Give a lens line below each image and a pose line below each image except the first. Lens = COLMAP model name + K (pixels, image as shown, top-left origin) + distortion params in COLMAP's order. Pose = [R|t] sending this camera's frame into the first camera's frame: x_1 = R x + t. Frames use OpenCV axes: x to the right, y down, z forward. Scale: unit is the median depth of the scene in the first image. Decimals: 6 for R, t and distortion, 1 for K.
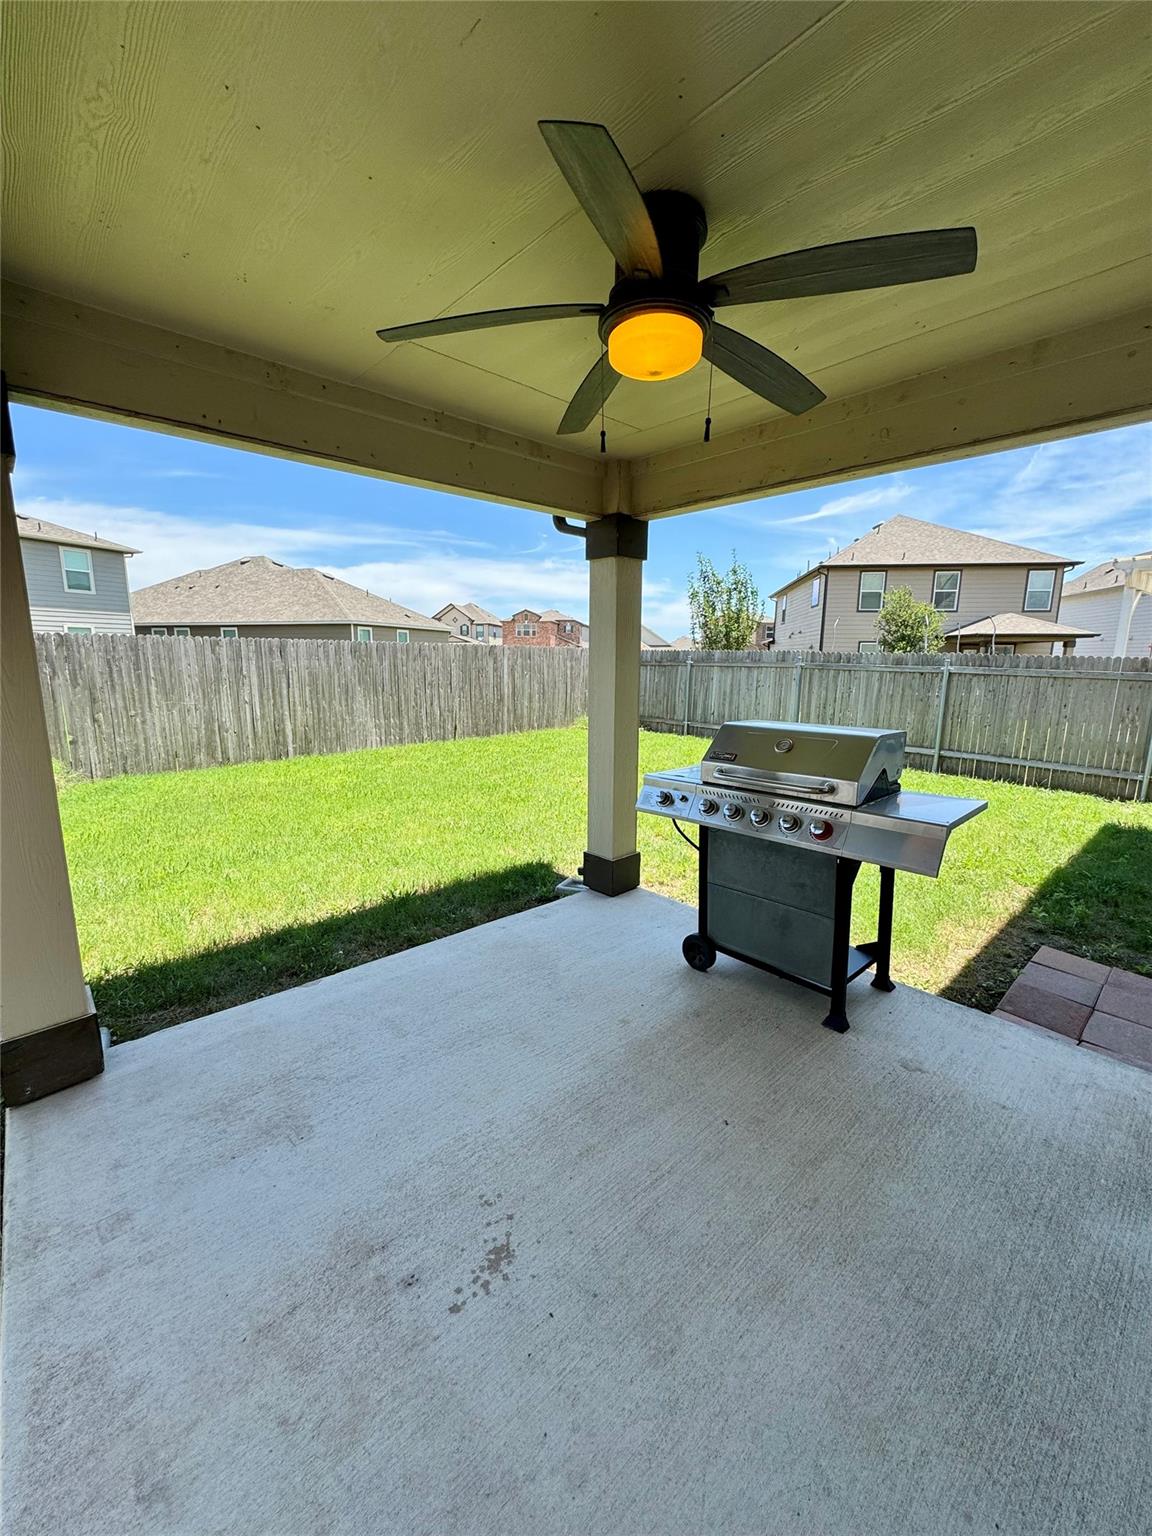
lens RADIAL K [[611.1, 0, 576.0], [0, 611.1, 768.0], [0, 0, 1]] dist [-0.000594, 0.000029]
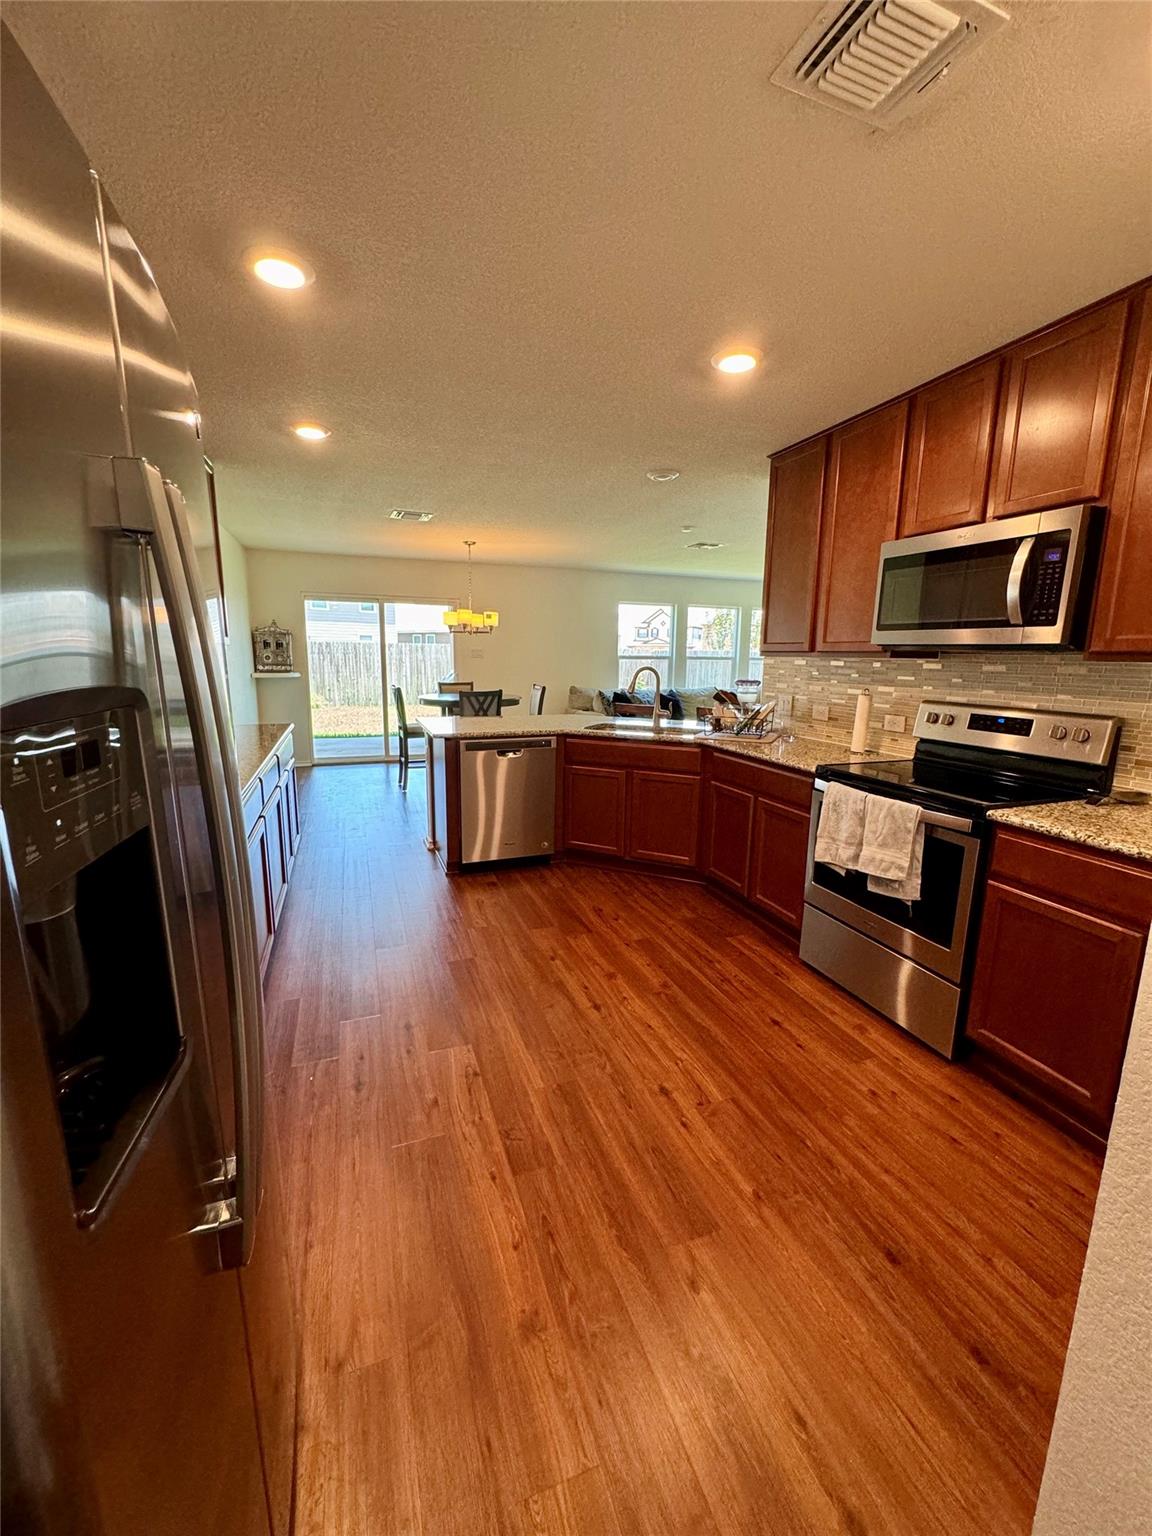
lens RADIAL K [[611.1, 0, 576.0], [0, 611.1, 768.0], [0, 0, 1]] dist [-0.000594, 0.000029]
pose [[0.927471, 0.074513, -0.366396, 0.633185], [-0.075216, 0.997090, 0.012378, 0.108124], [0.366252, 0.016079, 0.930377, -0.551391]]
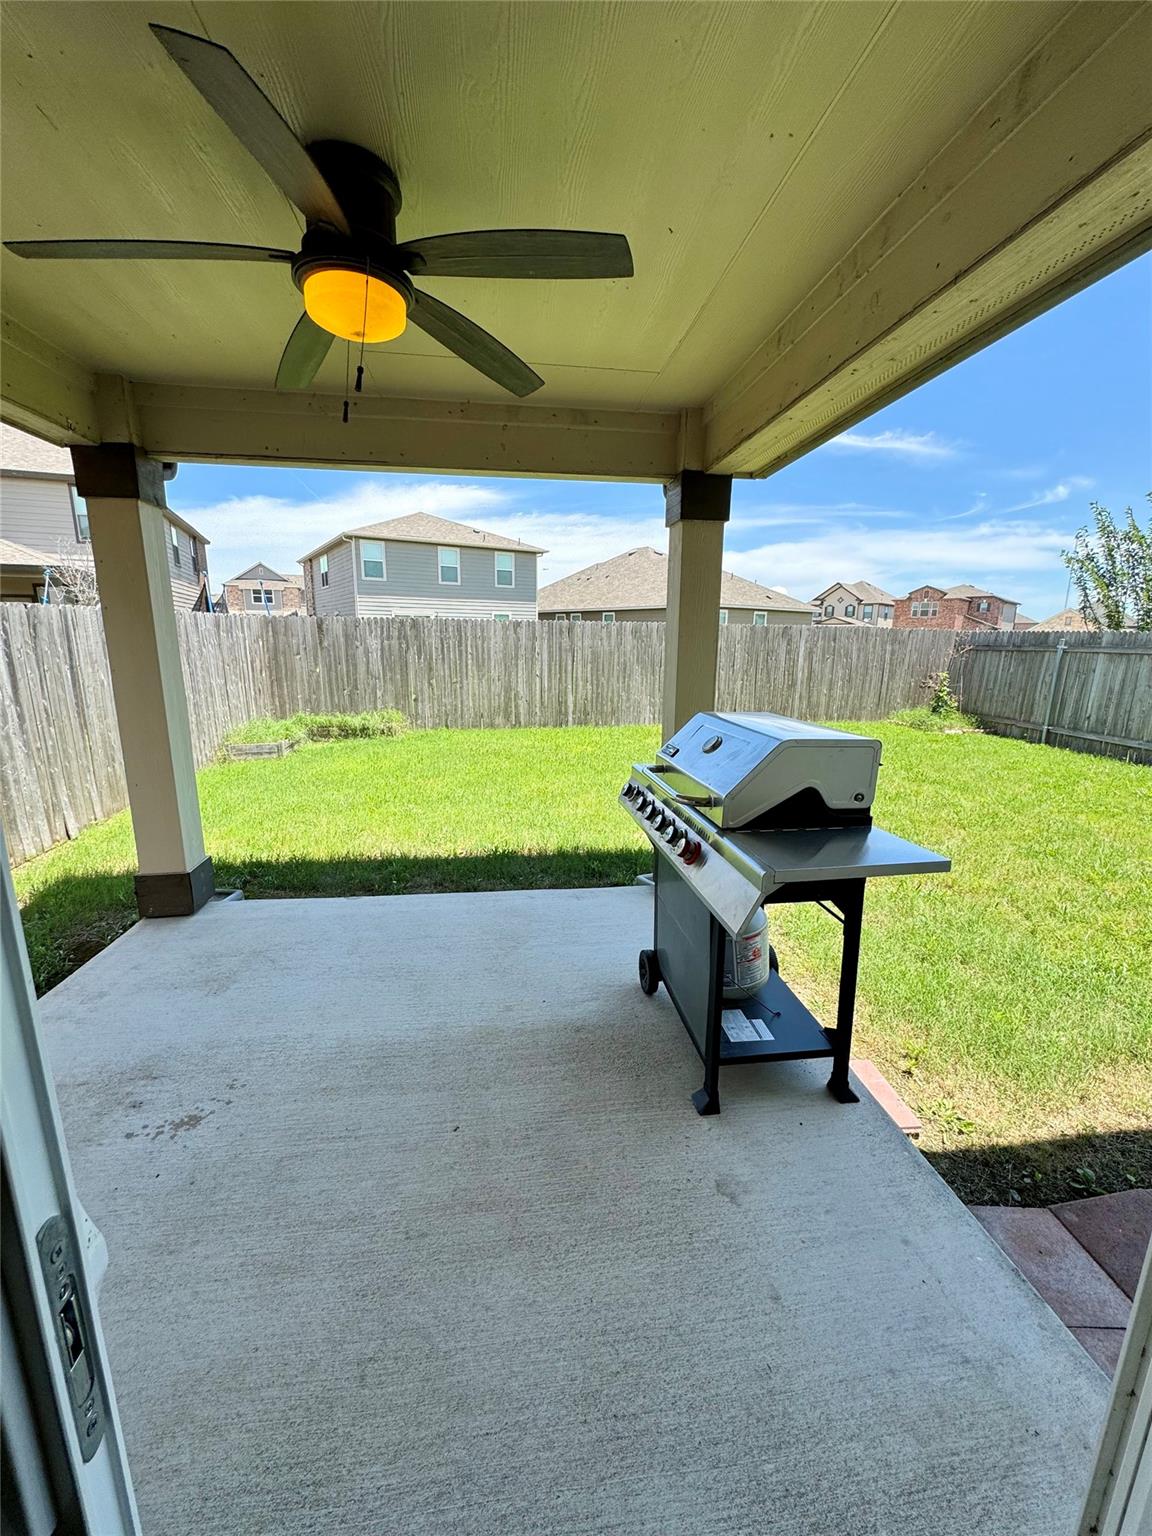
lens RADIAL K [[611.1, 0, 576.0], [0, 611.1, 768.0], [0, 0, 1]] dist [-0.000594, 0.000029]
pose [[0.821330, 0.123215, -0.556988, 0.169904], [-0.108185, 0.992319, 0.059989, -0.008993], [0.560101, 0.010988, 0.828351, 0.064122]]
